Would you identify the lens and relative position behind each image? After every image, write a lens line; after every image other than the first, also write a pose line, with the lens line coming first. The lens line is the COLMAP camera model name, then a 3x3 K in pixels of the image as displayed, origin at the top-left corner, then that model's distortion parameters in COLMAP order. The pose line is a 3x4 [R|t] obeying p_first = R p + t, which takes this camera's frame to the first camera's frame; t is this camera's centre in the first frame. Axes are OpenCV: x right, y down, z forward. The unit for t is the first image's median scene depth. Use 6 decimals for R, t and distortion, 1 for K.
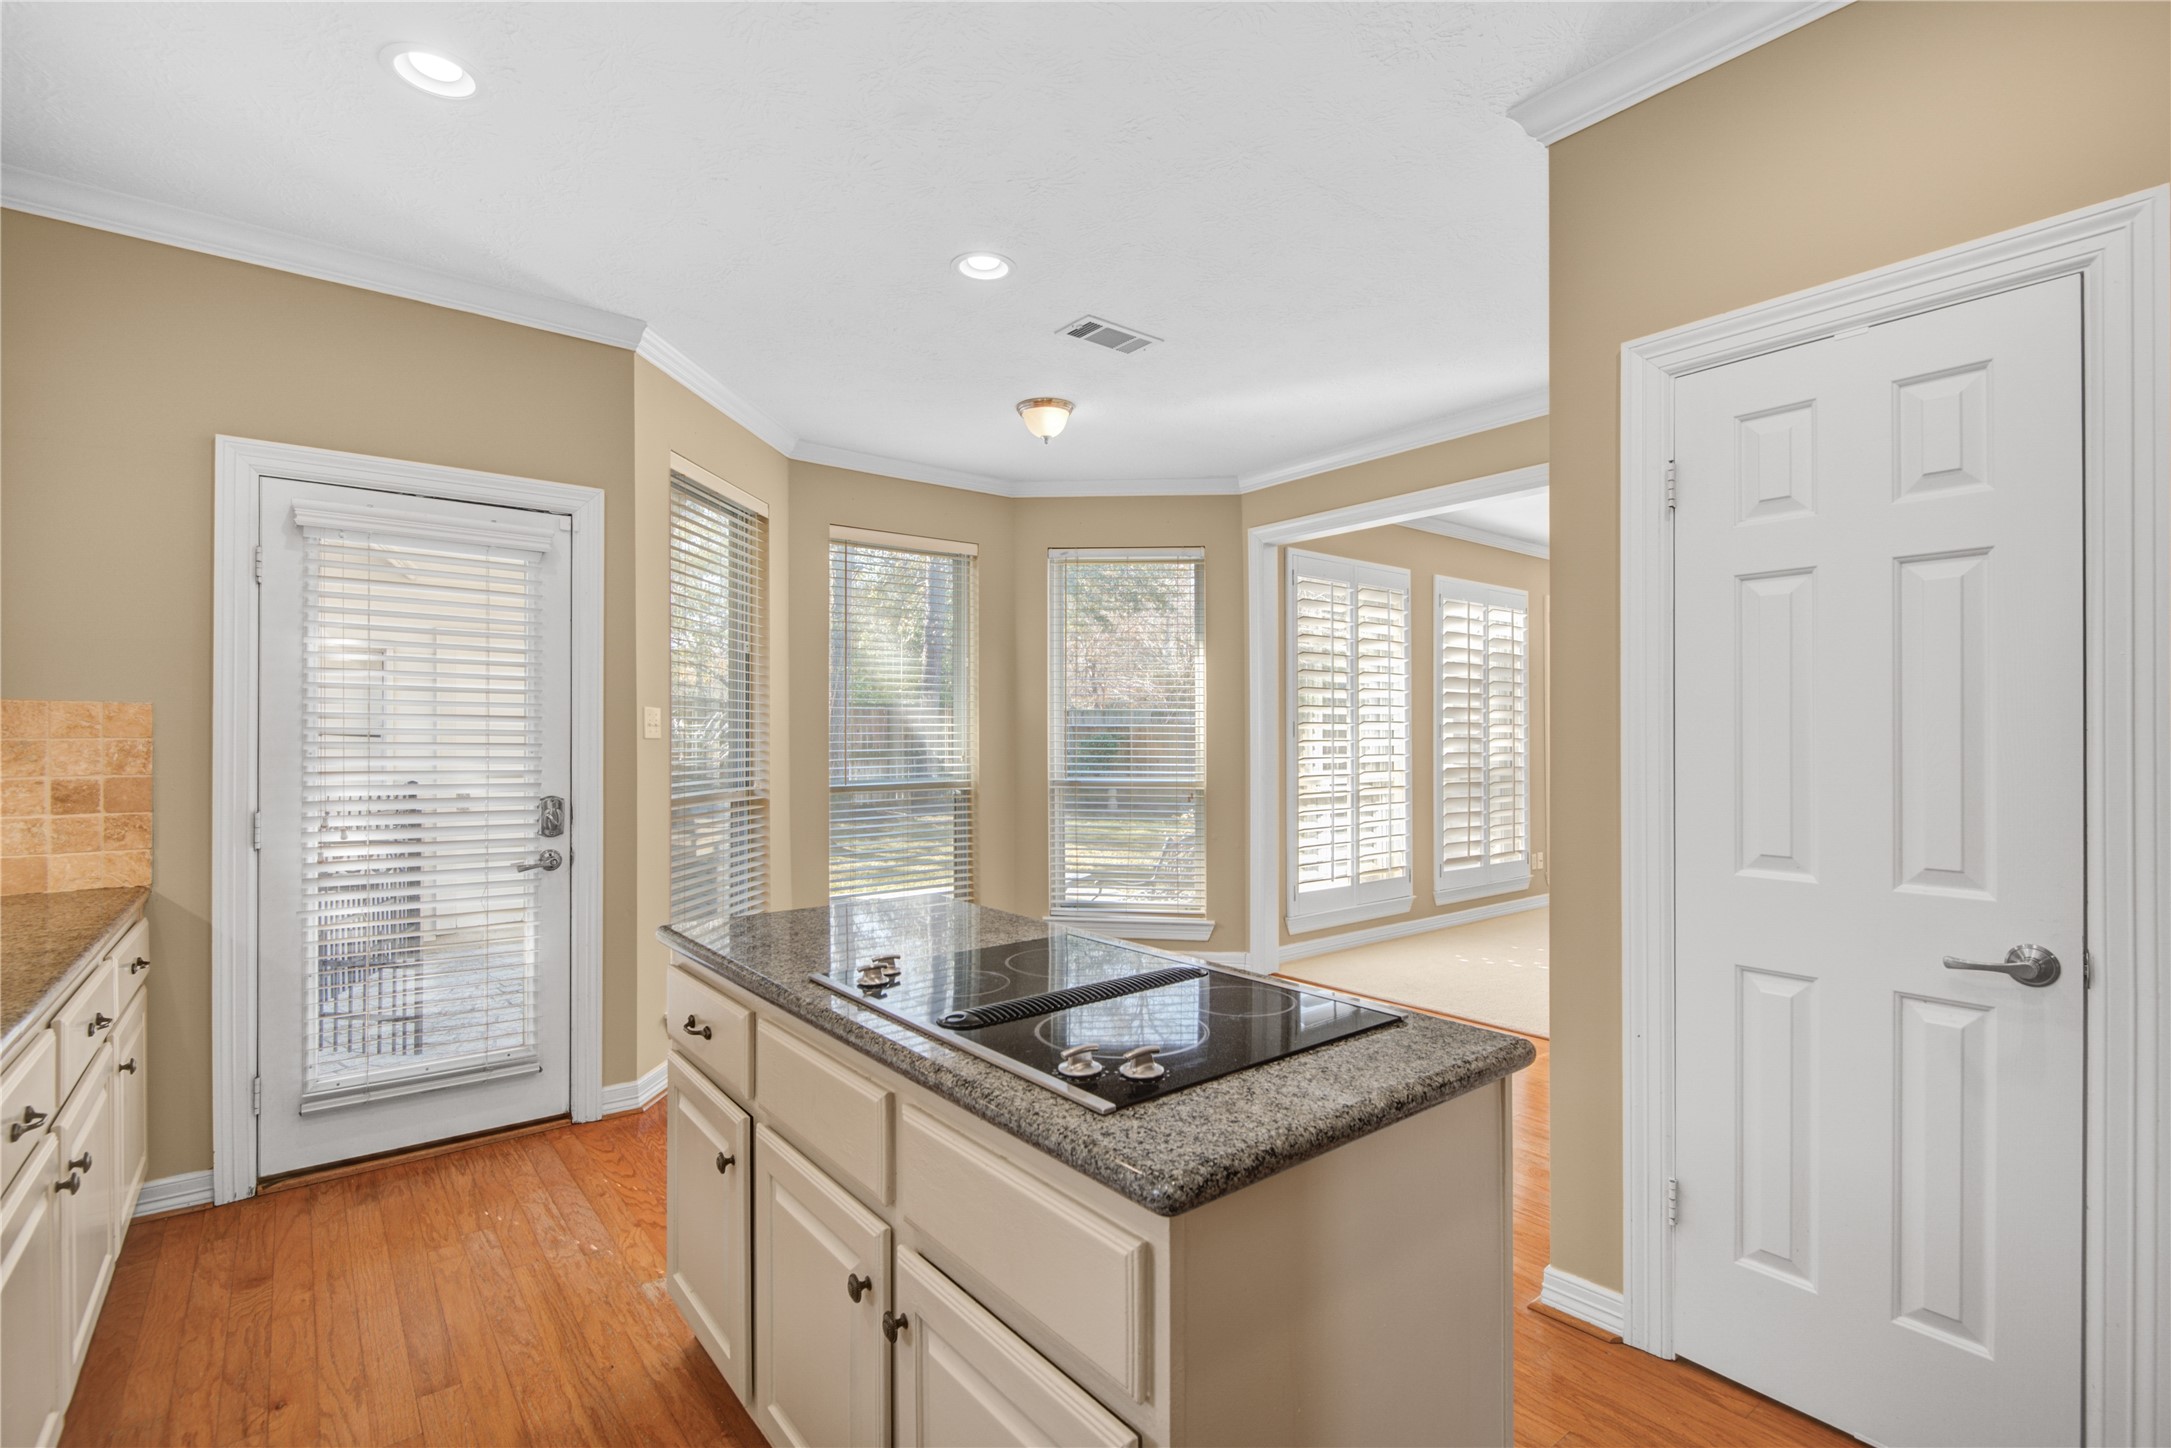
lens RADIAL K [[989.2, 0, 1078.5], [0, 989.2, 734.7], [0, 0, 1]] dist [0.001507, -0.000317]
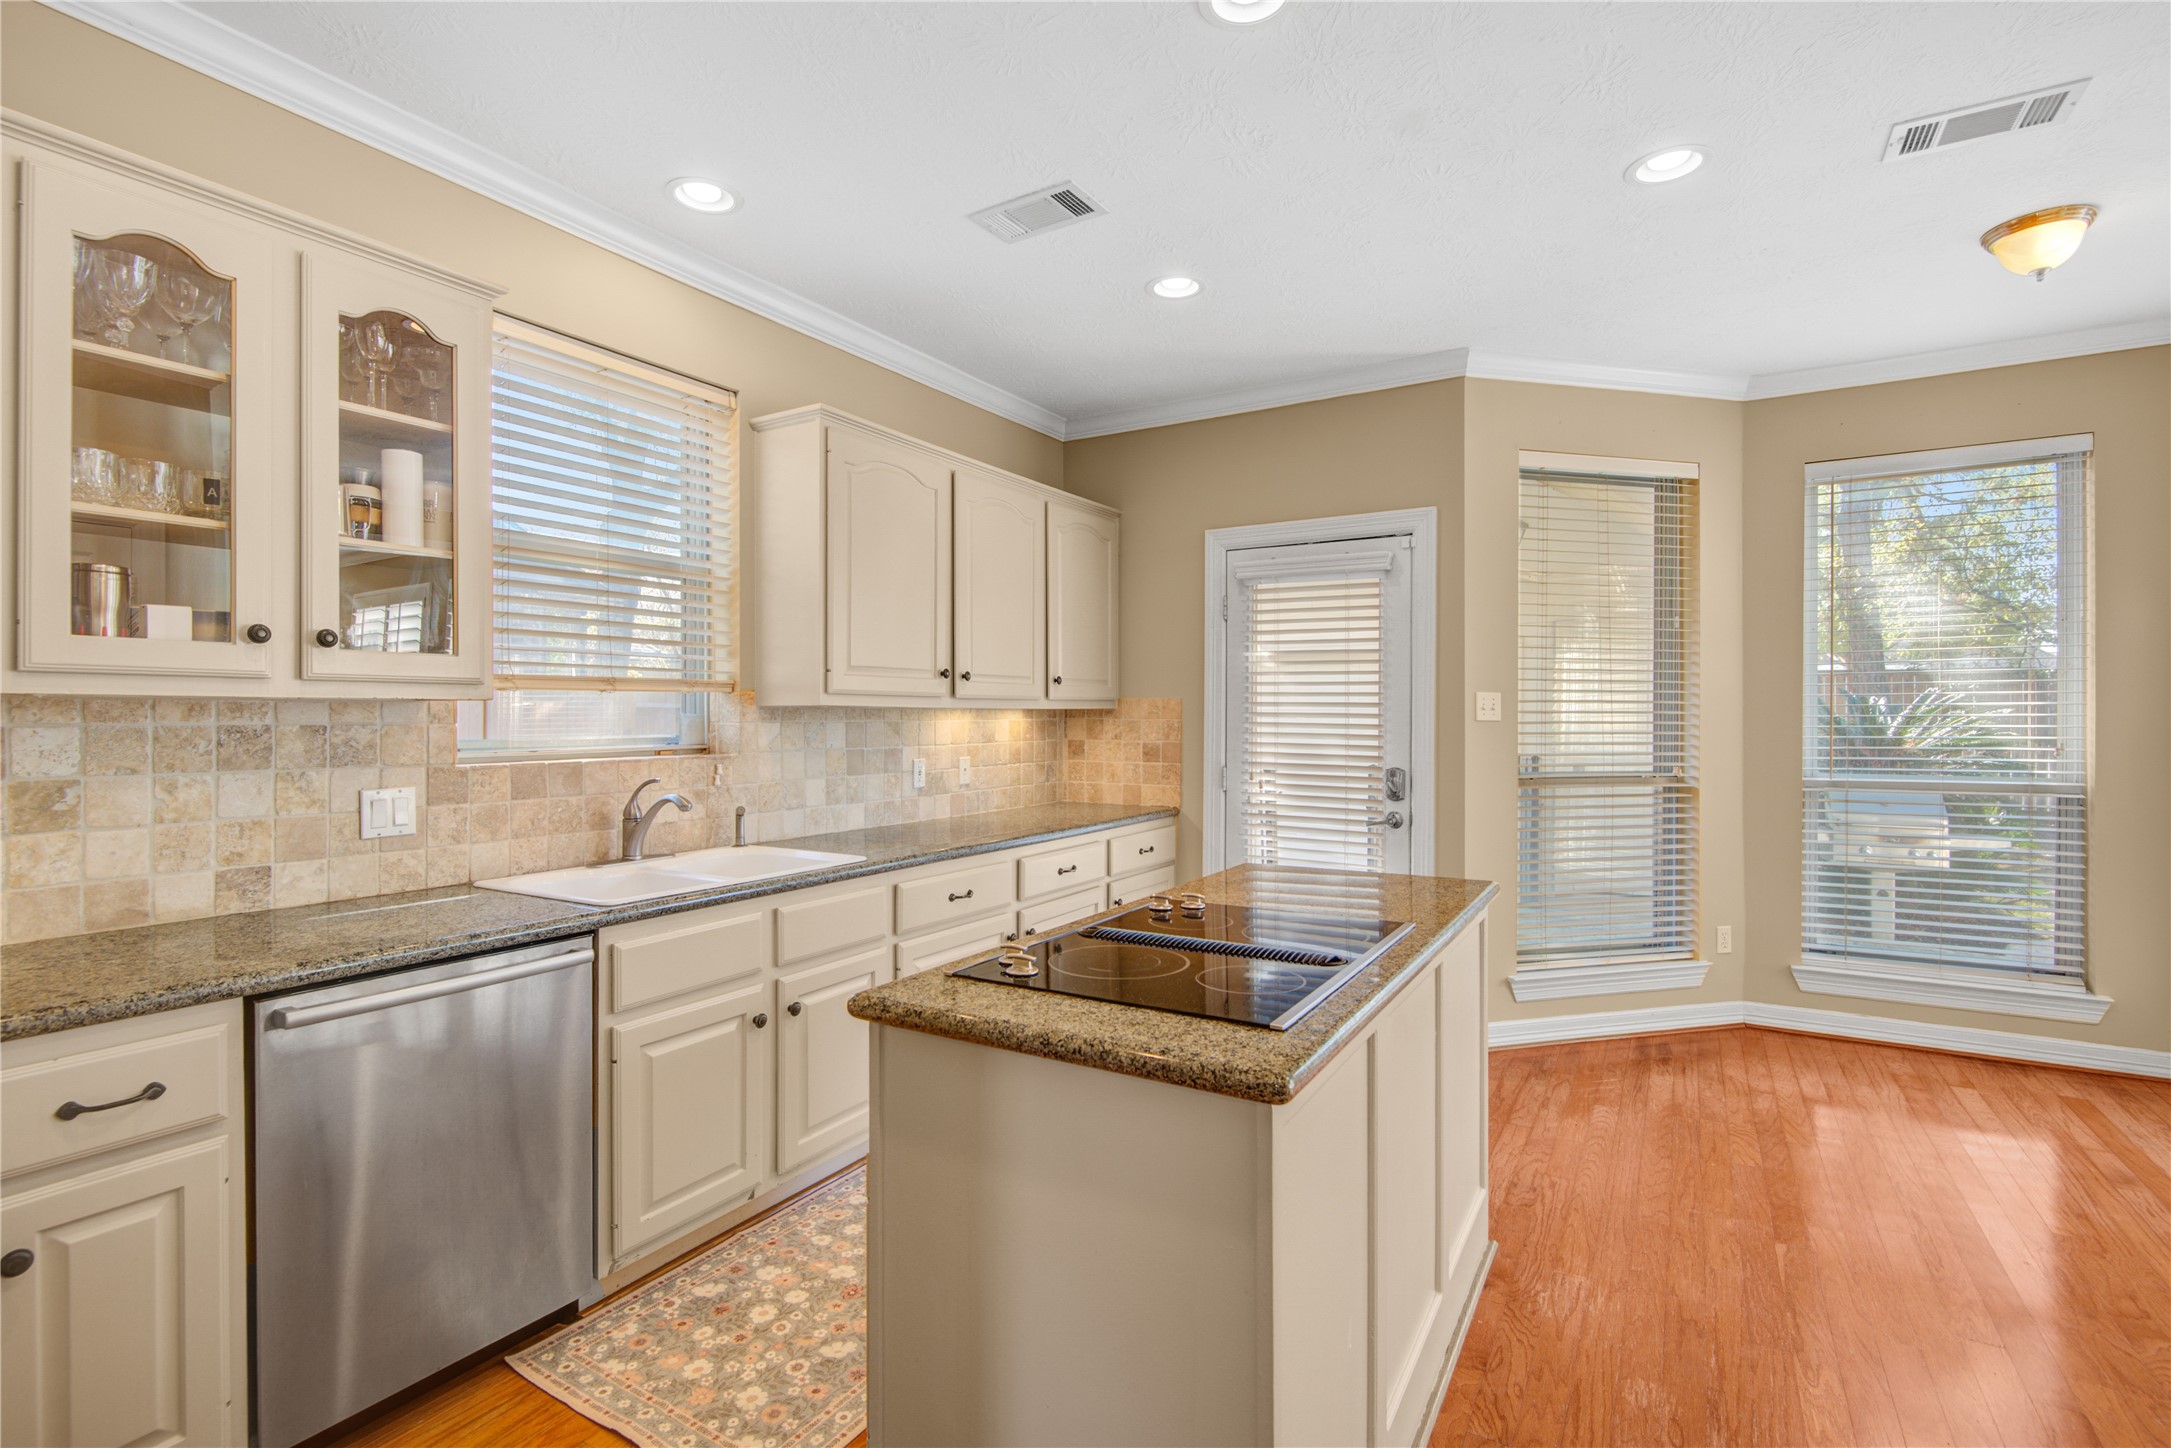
lens RADIAL K [[989.2, 0, 1088.1], [0, 989.2, 718.3], [0, 0, 1]] dist [0.001507, -0.000317]
pose [[0.351980, 0.002012, -0.936005, 0.471898], [0.000660, 0.999997, 0.002397, -0.001957], [0.936007, -0.001462, 0.351978, 0.212947]]
